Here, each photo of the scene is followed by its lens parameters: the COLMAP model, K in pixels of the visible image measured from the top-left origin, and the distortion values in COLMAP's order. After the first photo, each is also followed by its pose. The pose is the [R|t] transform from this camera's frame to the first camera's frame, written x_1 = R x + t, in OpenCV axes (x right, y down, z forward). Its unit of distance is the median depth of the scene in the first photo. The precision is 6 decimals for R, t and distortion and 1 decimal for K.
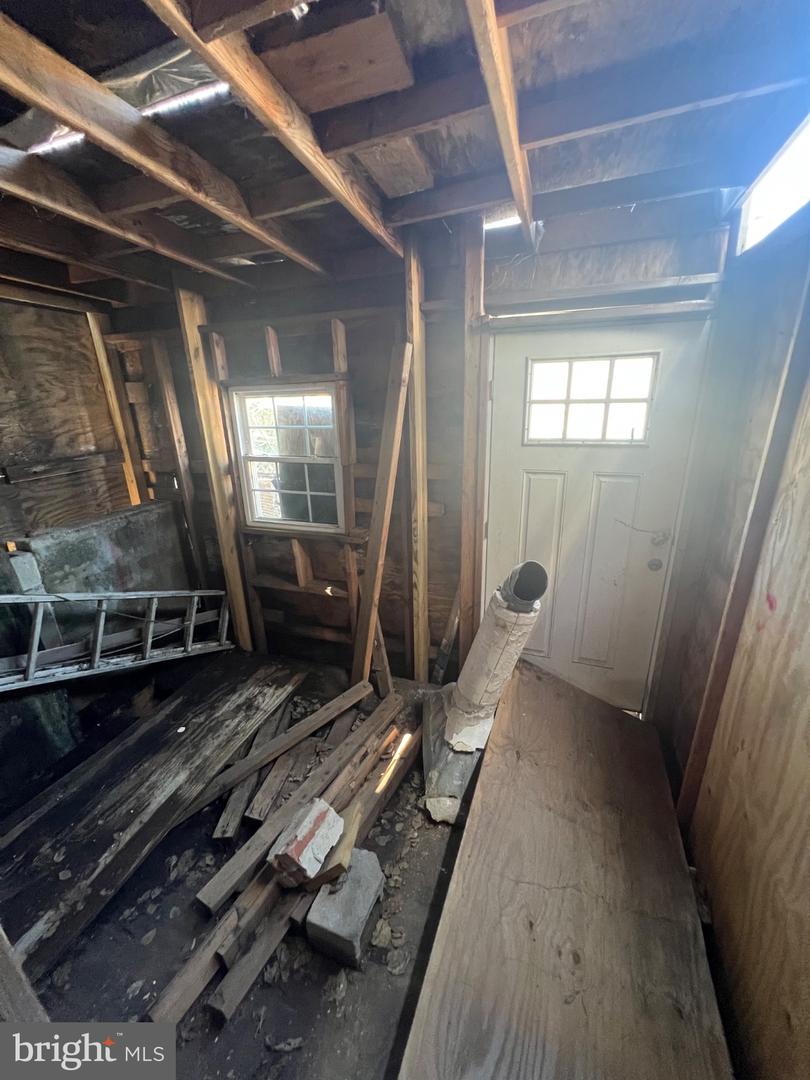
lens RADIAL K [[433.5, 0, 404.5], [0, 433.5, 541.7], [0, 0, 1]] dist [-0.003300, 0.000672]
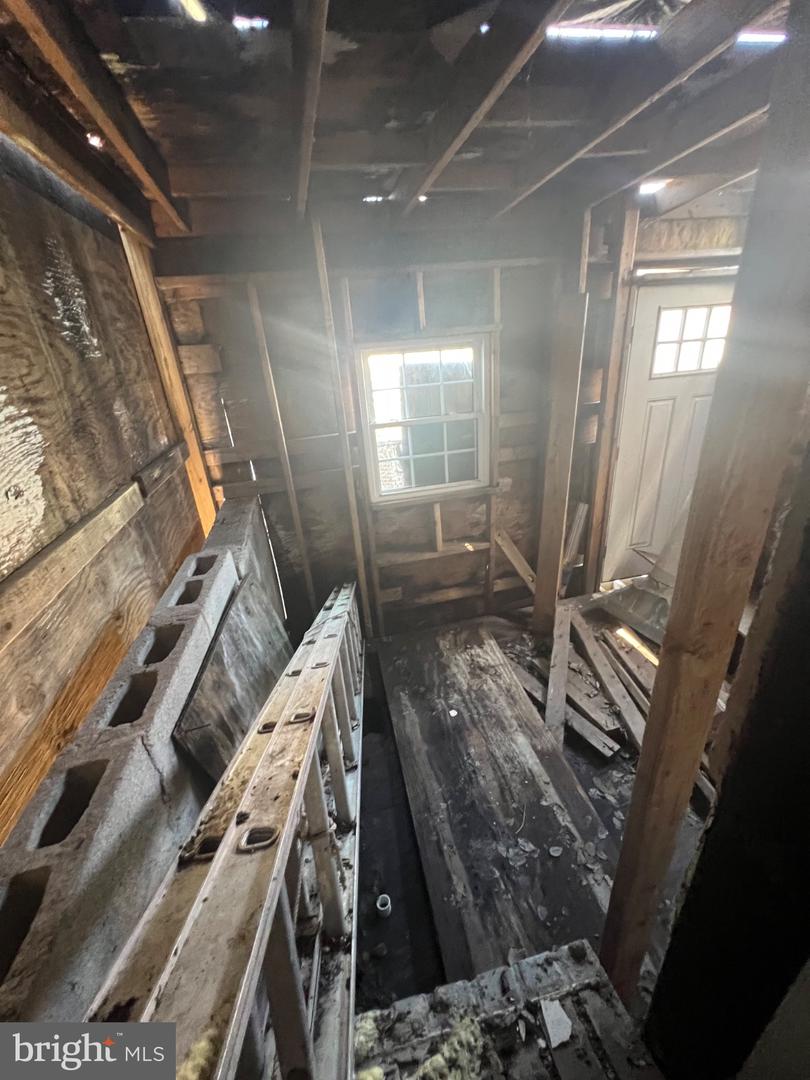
lens RADIAL K [[433.5, 0, 400.9], [0, 433.5, 545.5], [0, 0, 1]] dist [-0.003300, 0.000672]
pose [[0.847545, -0.251297, 0.467459, -0.881317], [0.218883, 0.967907, 0.123473, -0.057482], [-0.483485, -0.002330, 0.875350, 0.206786]]
